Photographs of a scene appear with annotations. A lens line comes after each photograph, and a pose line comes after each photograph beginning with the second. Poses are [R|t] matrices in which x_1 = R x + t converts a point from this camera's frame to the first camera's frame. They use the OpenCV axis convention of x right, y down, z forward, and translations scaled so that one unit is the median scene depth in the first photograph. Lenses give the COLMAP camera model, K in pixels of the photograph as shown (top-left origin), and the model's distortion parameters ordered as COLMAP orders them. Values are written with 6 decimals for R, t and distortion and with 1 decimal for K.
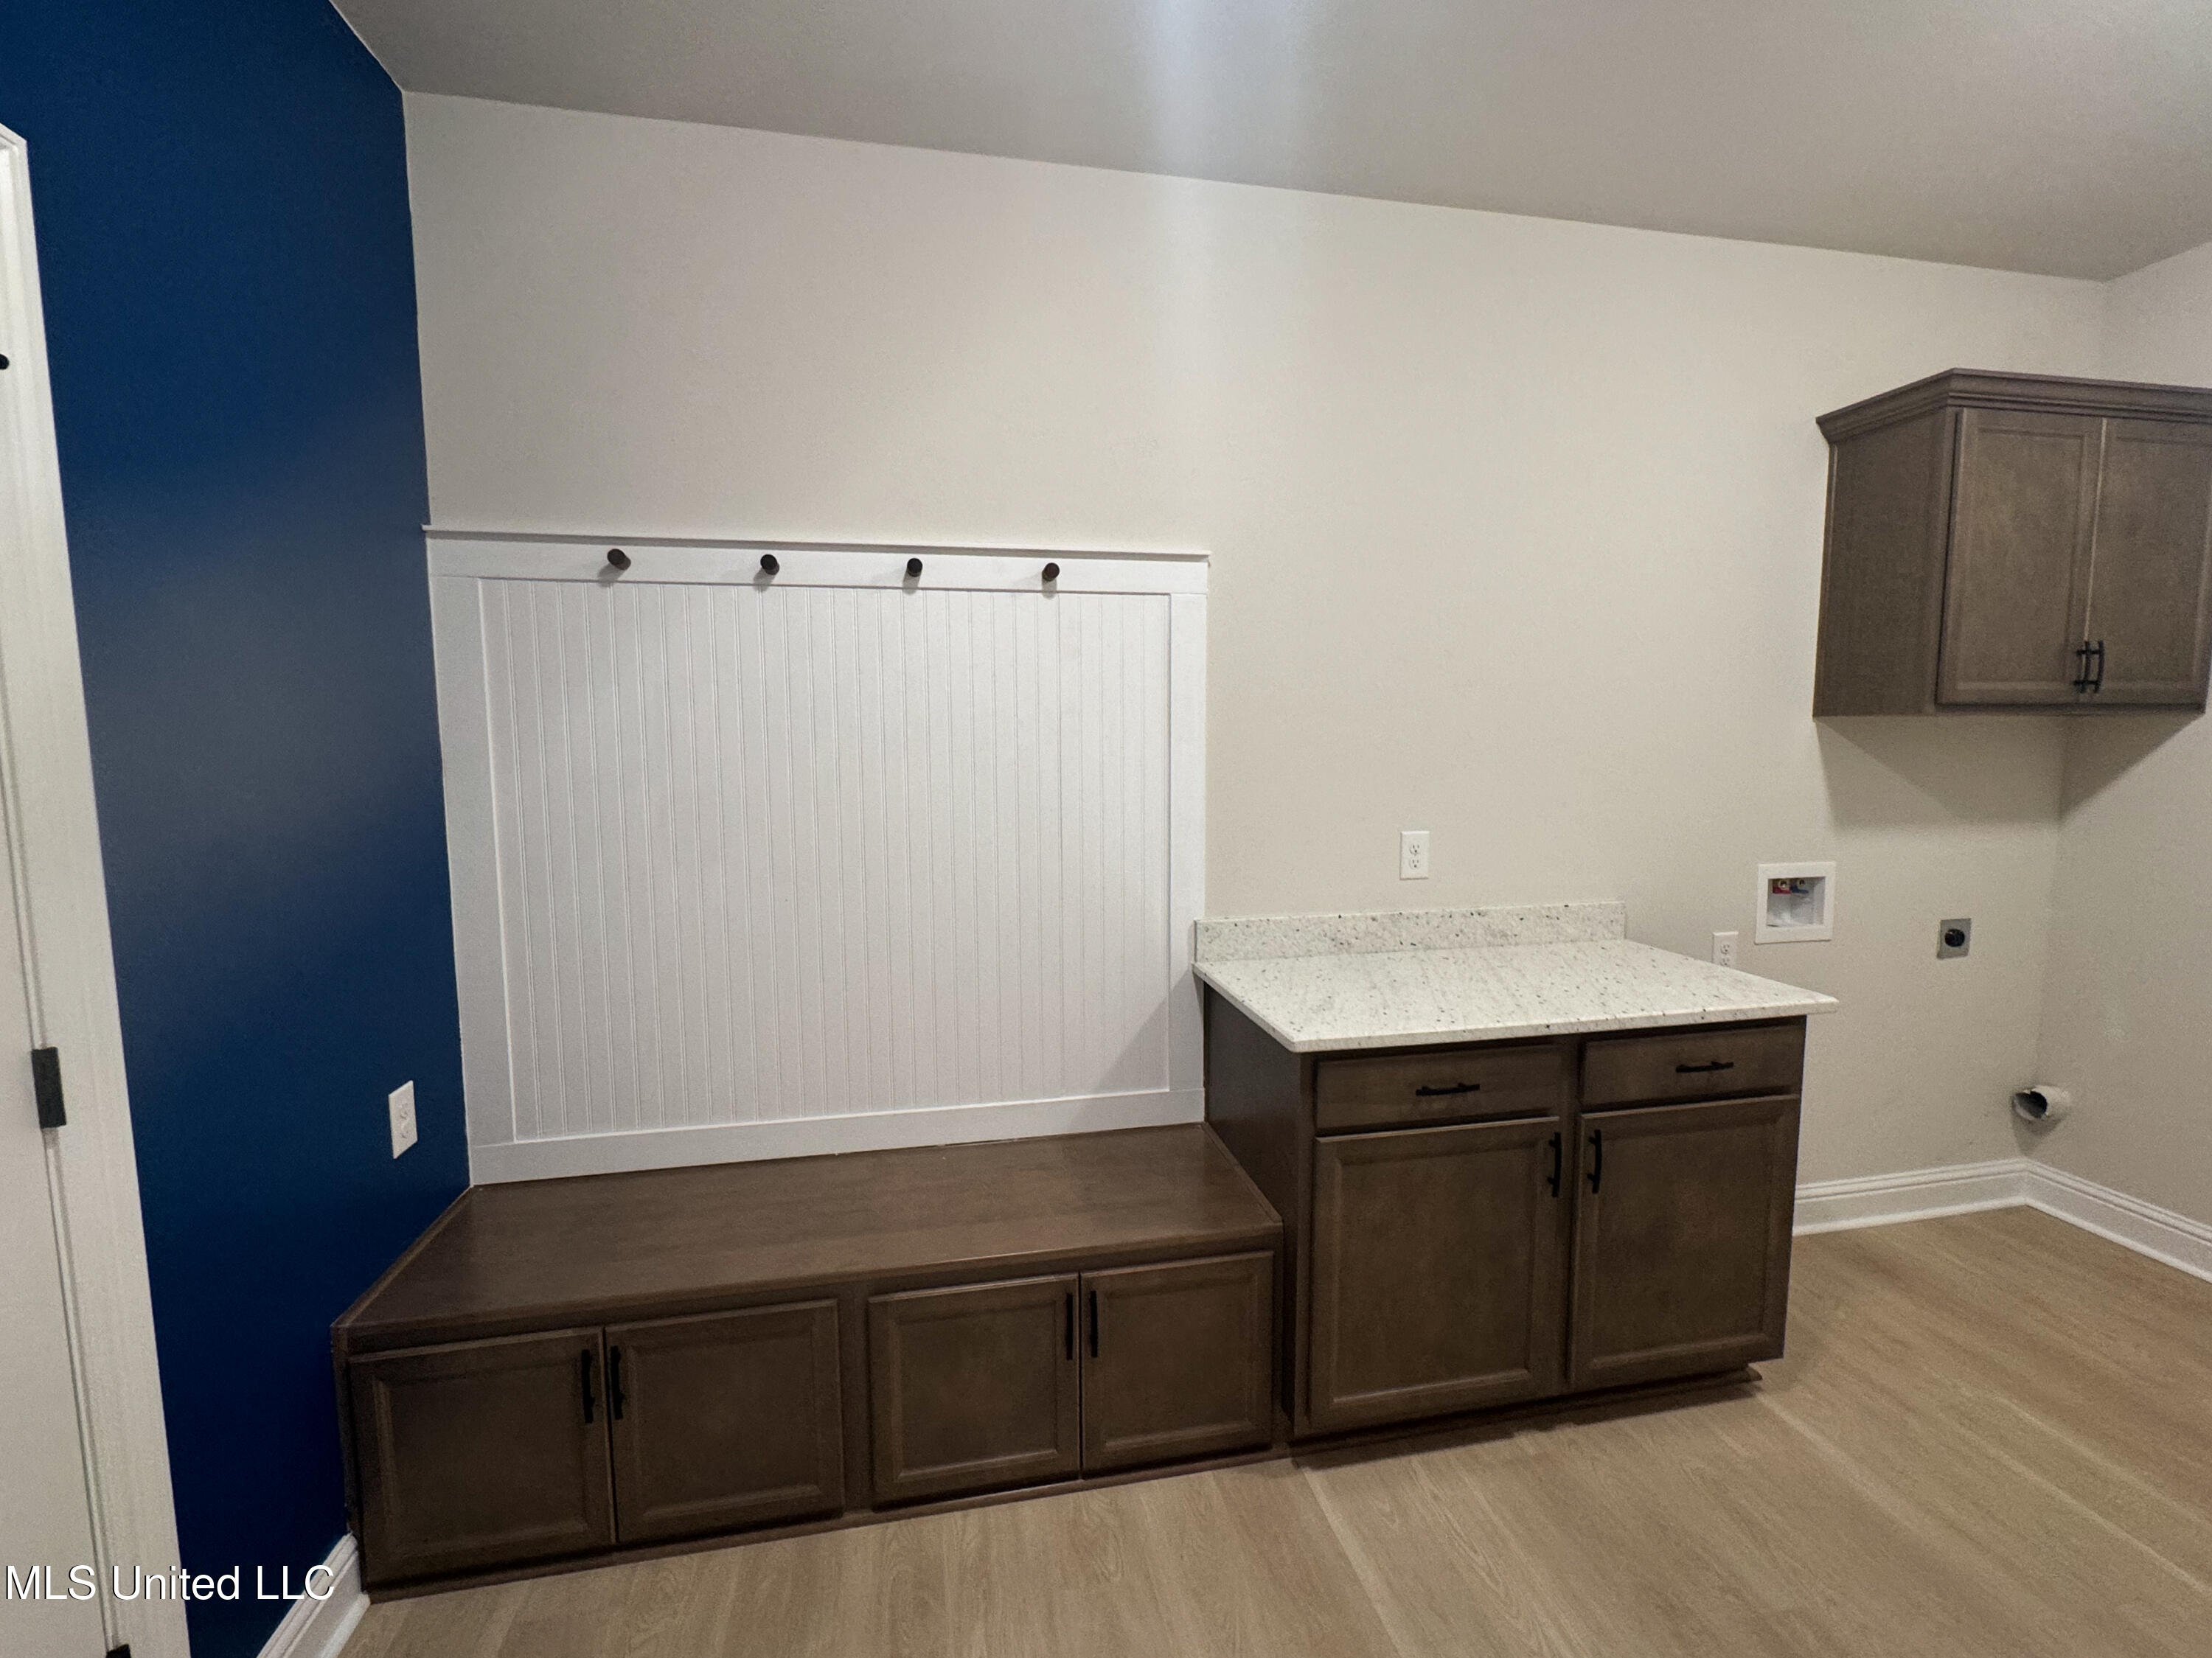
lens RADIAL K [[954.6, 0, 1107.4], [0, 954.6, 829.0], [0, 0, 1]] dist [0.000456, -0.000766]
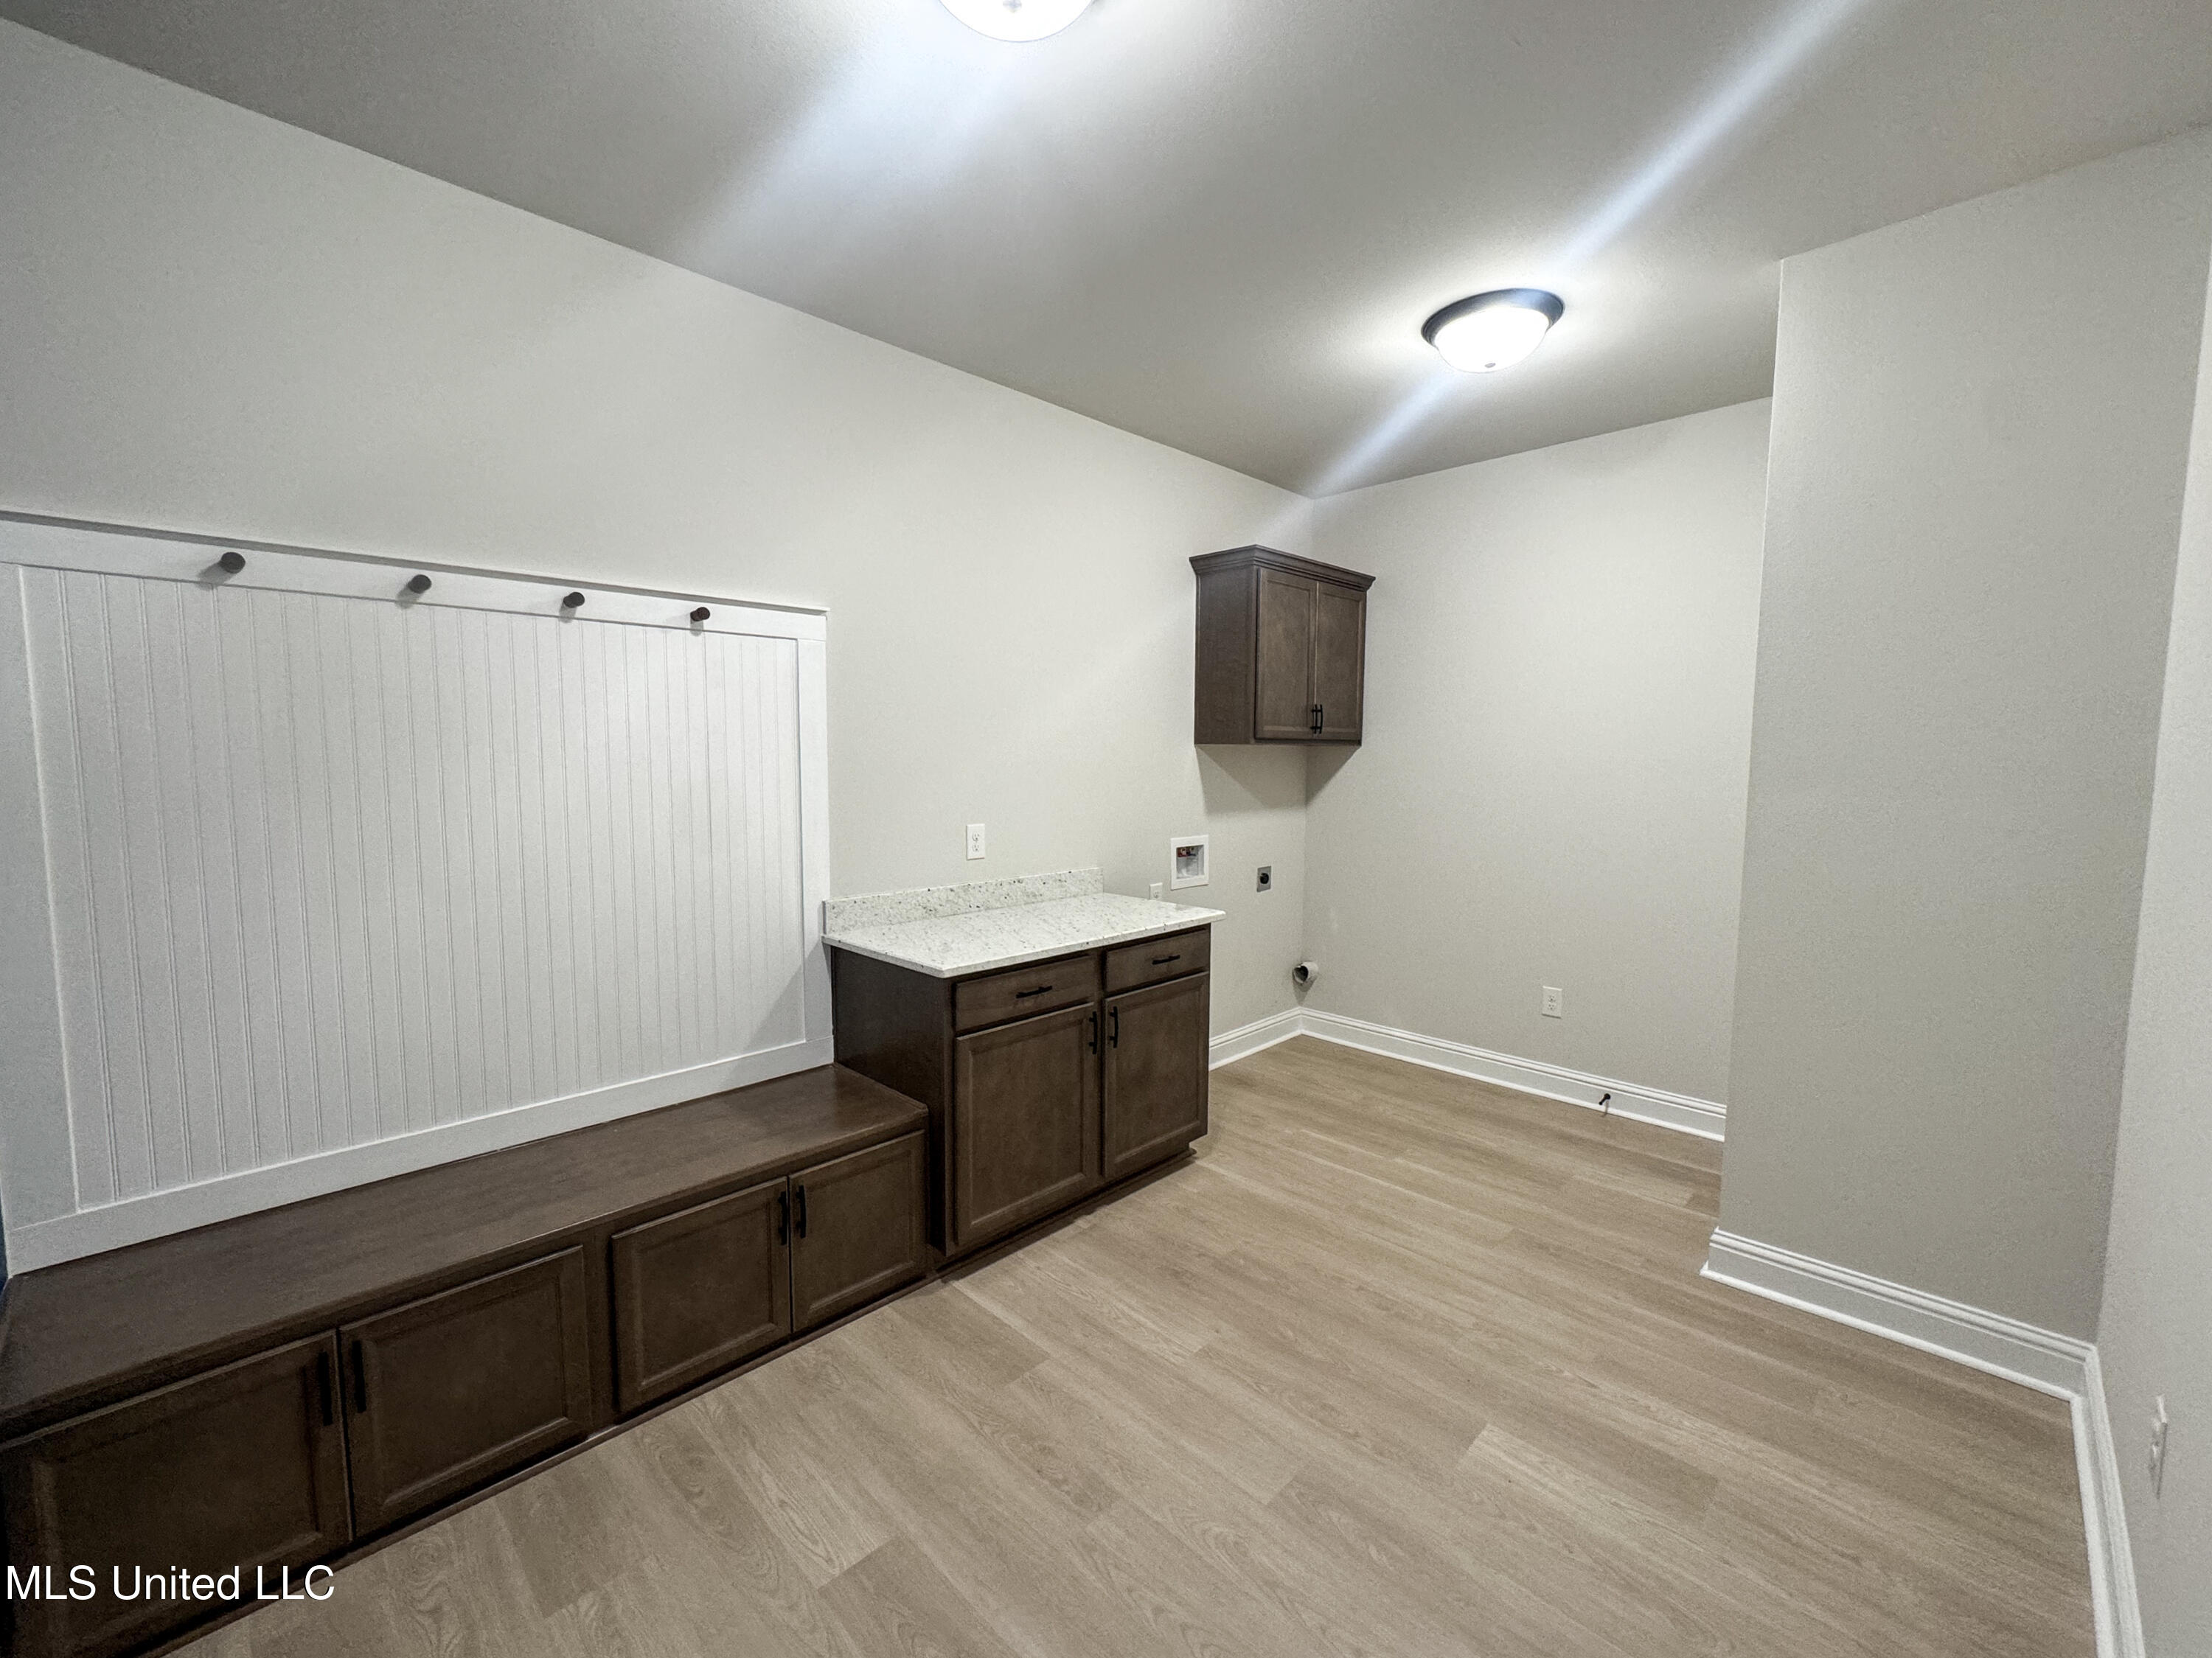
lens RADIAL K [[902.9, 0, 1105.8], [0, 902.9, 829.9], [0, 0, 1]] dist [0.007471, -0.000485]
pose [[0.832464, -0.038539, 0.552738, -0.284599], [0.044746, 0.998996, 0.002264, 0.019093], [-0.552270, 0.022848, 0.833352, -0.217326]]
